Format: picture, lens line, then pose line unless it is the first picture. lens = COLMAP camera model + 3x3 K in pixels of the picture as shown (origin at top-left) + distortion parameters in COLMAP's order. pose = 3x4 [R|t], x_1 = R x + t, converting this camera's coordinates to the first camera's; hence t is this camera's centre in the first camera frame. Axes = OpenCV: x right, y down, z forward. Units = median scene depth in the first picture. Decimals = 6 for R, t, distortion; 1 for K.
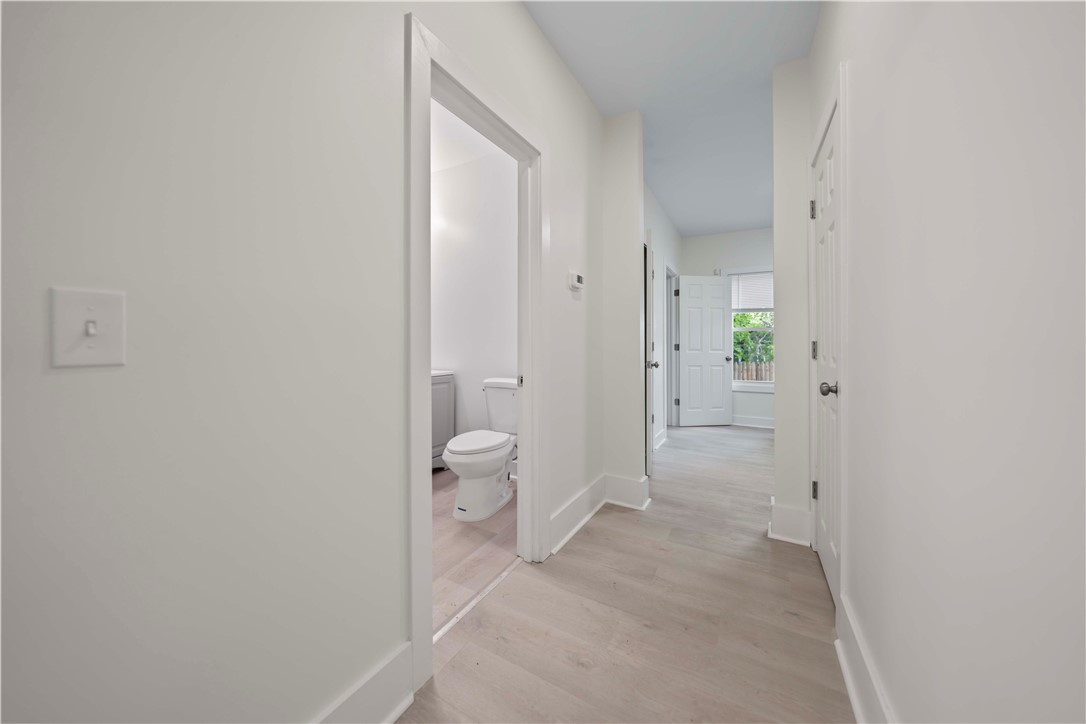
lens RADIAL K [[368.5, 0, 542.1], [0, 368.5, 353.7], [0, 0, 1]] dist [-0.001004, -0.000023]
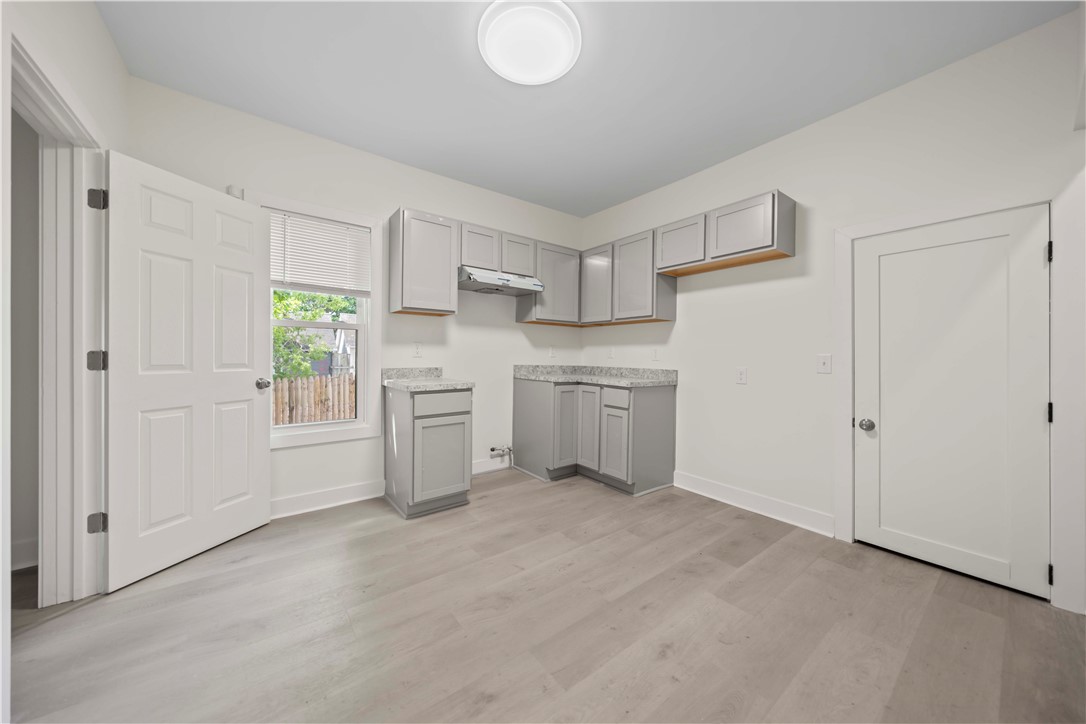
lens RADIAL K [[368.5, 0, 537.7], [0, 368.5, 358.3], [0, 0, 1]] dist [-0.001004, -0.000023]
pose [[0.395538, 0.003299, 0.918444, 0.213352], [0.003051, 0.999983, -0.004906, -0.015750], [-0.918445, 0.004743, 0.395521, 0.491647]]
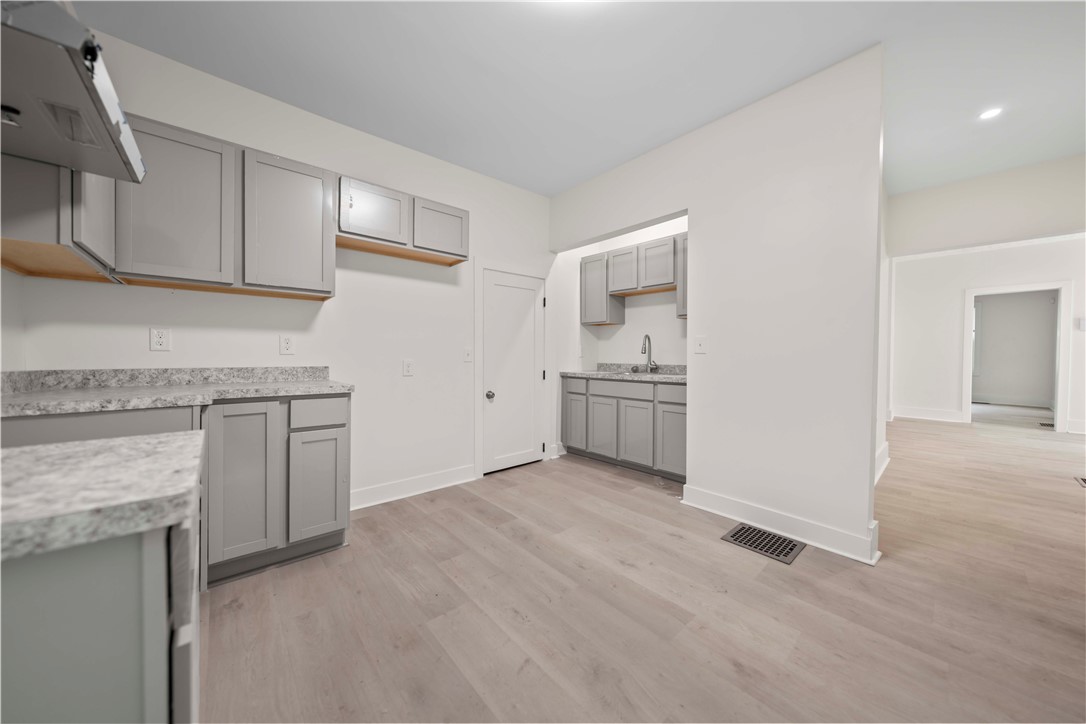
lens RADIAL K [[368.5, 0, 541.1], [0, 368.5, 357.3], [0, 0, 1]] dist [-0.001004, -0.000023]
pose [[-0.944586, -0.003496, 0.328246, 0.518584], [0.005221, 0.999657, 0.025672, -0.022155], [-0.328223, 0.025964, -0.944243, 0.982801]]
